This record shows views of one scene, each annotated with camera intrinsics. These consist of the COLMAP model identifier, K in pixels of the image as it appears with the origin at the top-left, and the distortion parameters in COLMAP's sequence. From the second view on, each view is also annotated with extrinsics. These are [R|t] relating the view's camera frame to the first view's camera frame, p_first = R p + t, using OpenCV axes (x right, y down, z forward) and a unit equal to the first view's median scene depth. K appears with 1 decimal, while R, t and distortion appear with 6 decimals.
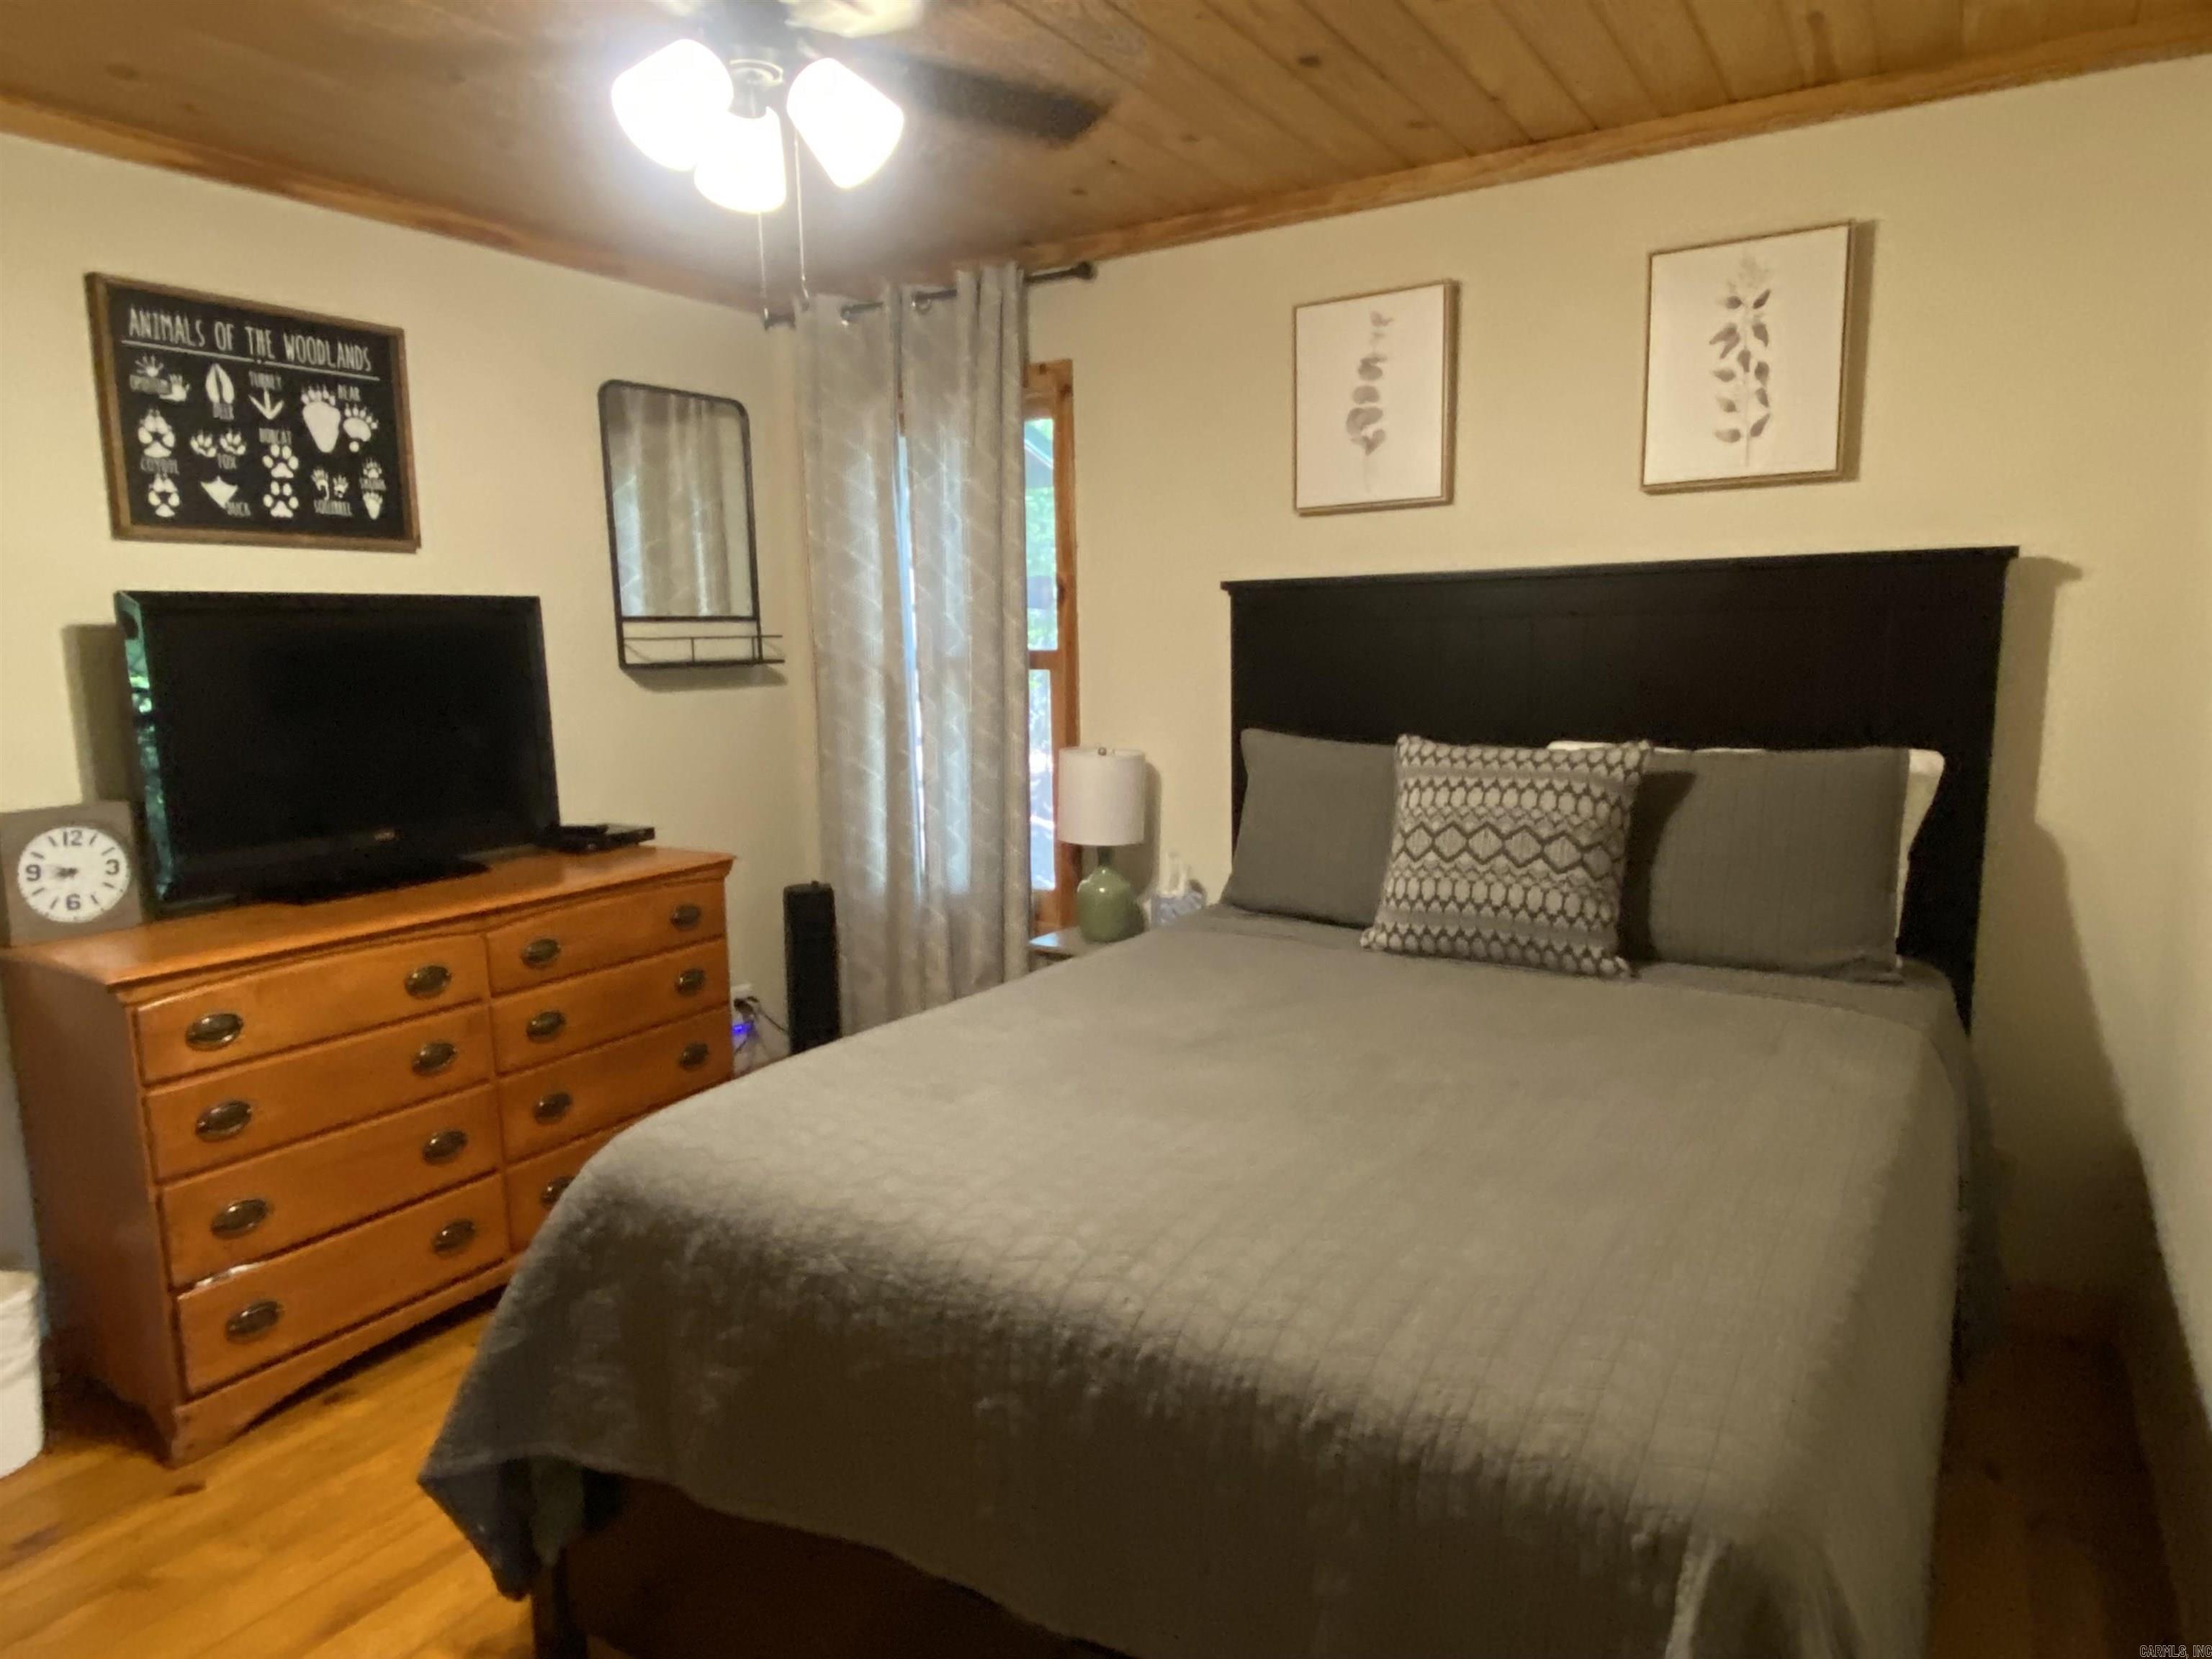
lens RADIAL K [[1346.9, 0, 1113.6], [0, 1346.9, 821.7], [0, 0, 1]] dist [0.063638, -0.072818]
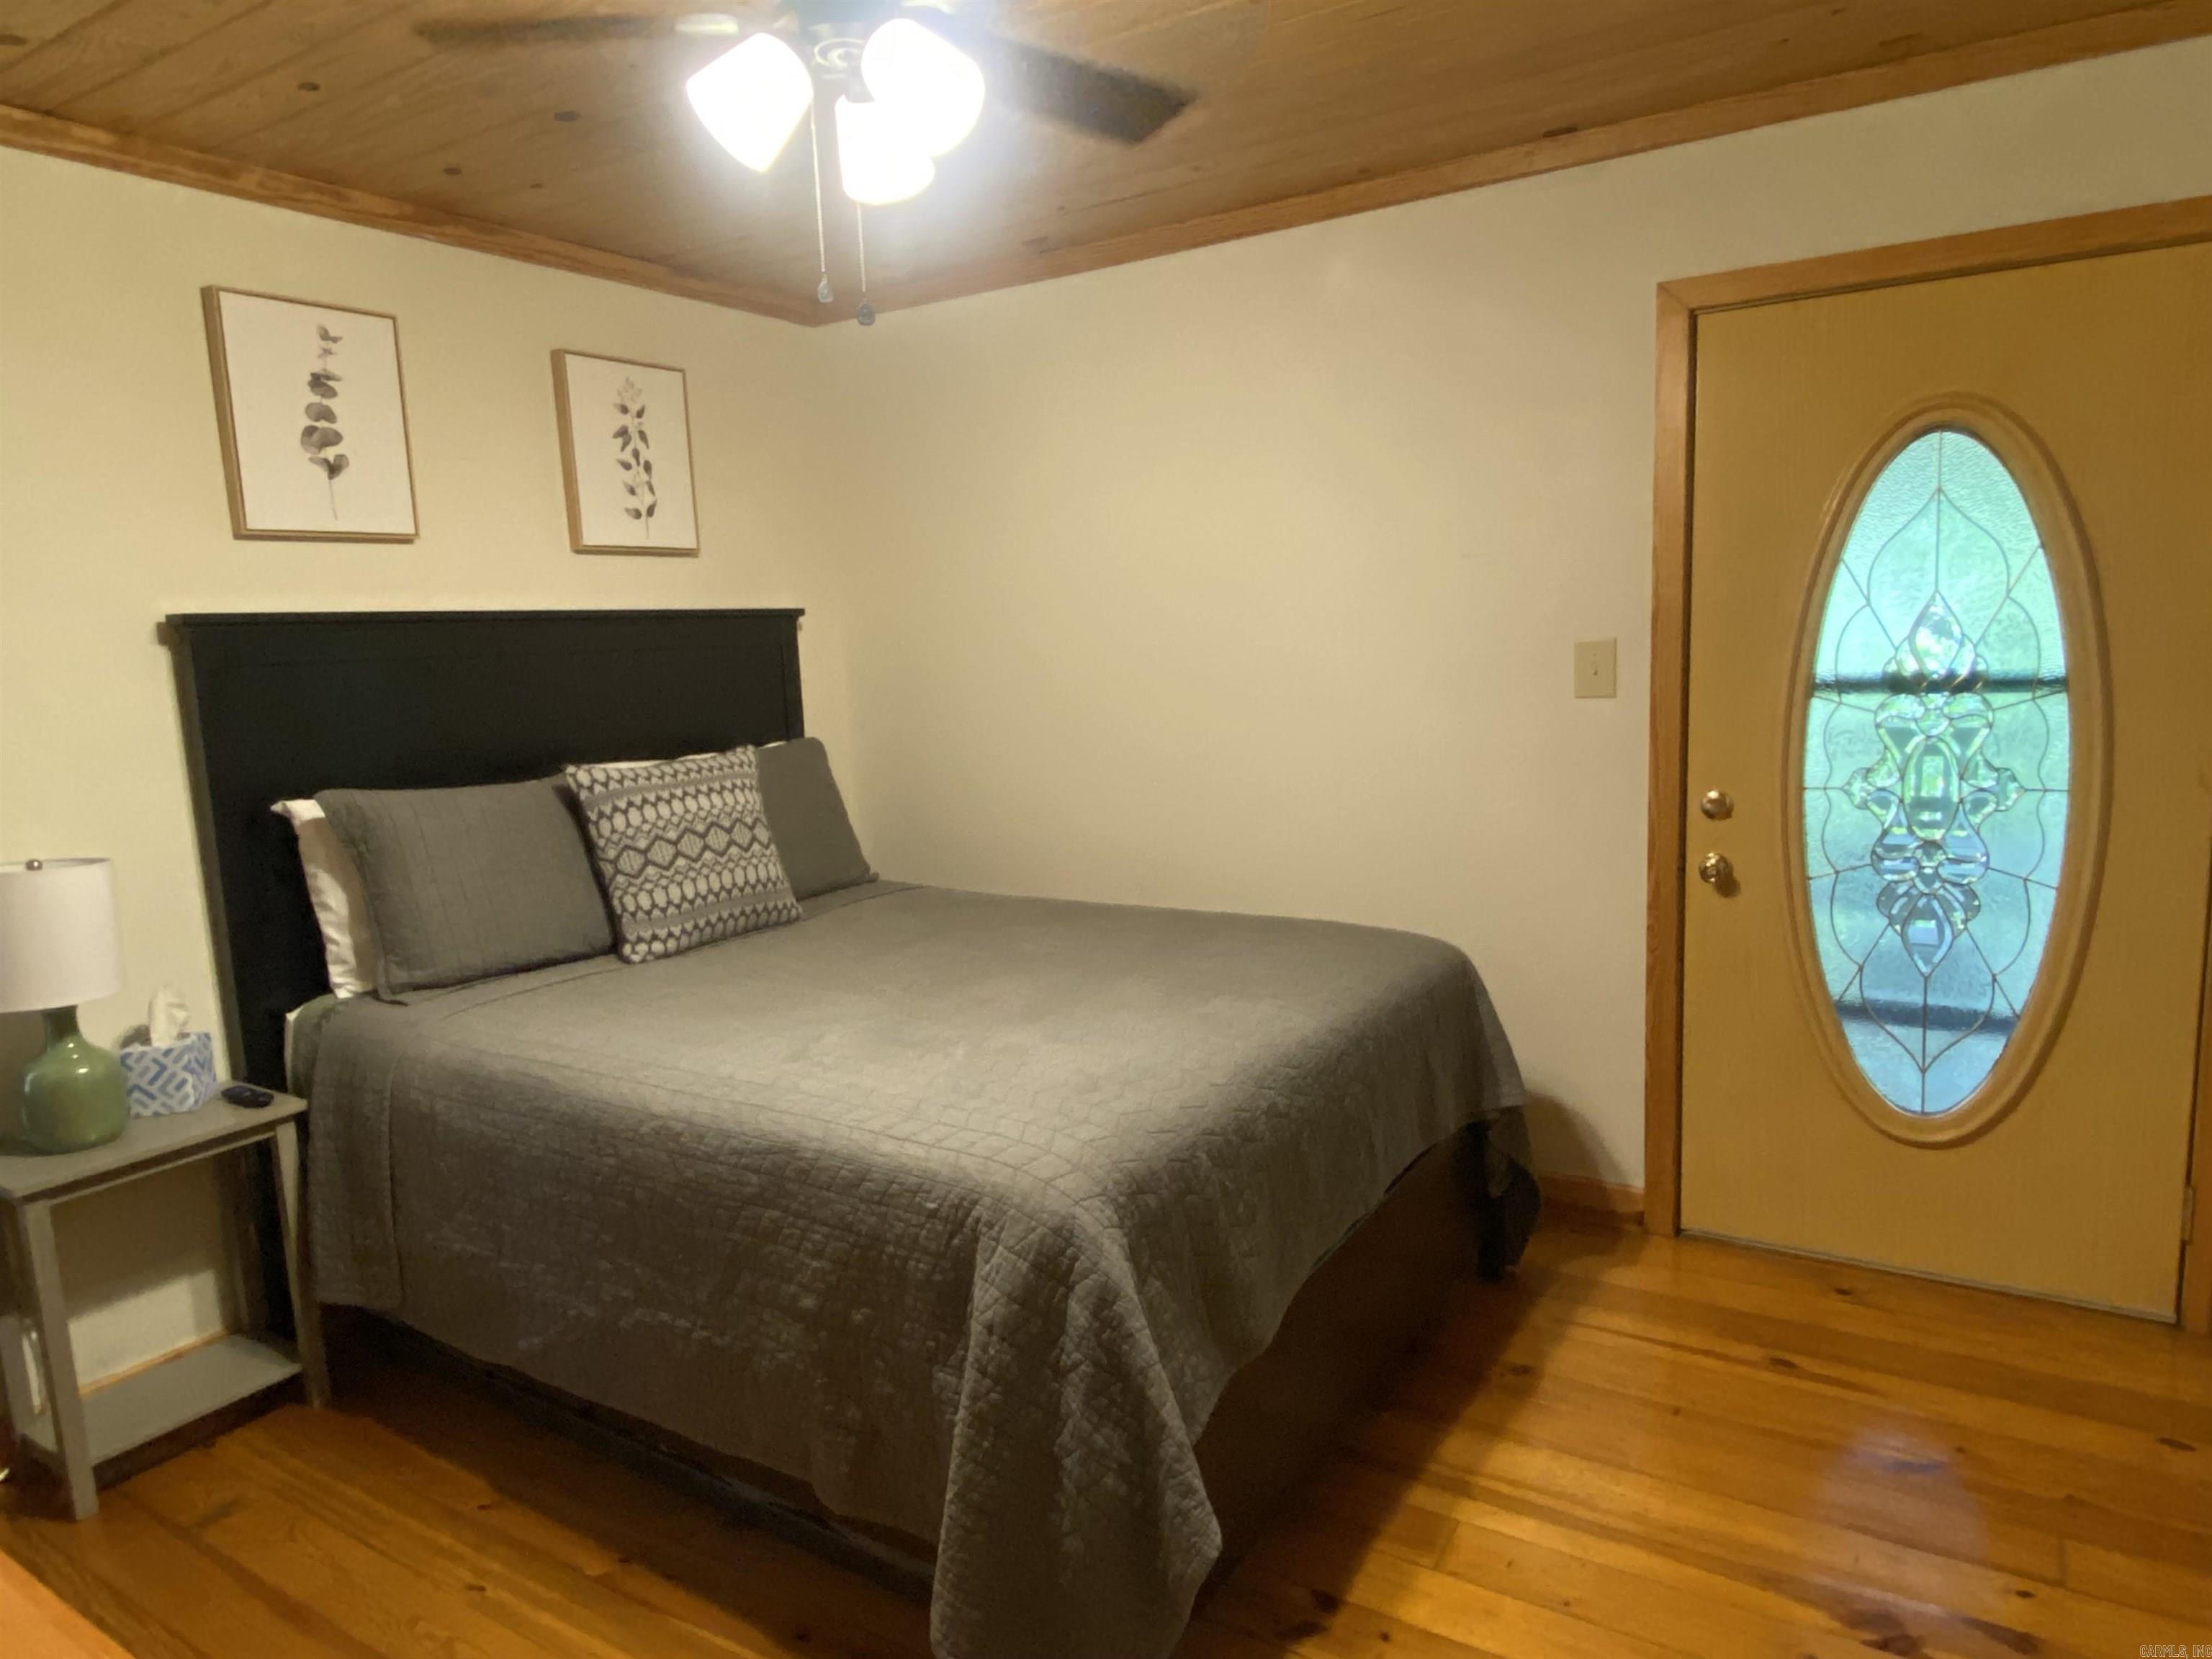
lens RADIAL K [[1346.9, 0, 1113.6], [0, 1346.9, 821.7], [0, 0, 1]] dist [0.063638, -0.072818]
pose [[0.012862, -0.116930, 0.993057, -0.836043], [0.188718, 0.975575, 0.112427, -0.062084], [-0.981947, 0.185962, 0.034614, 0.577043]]
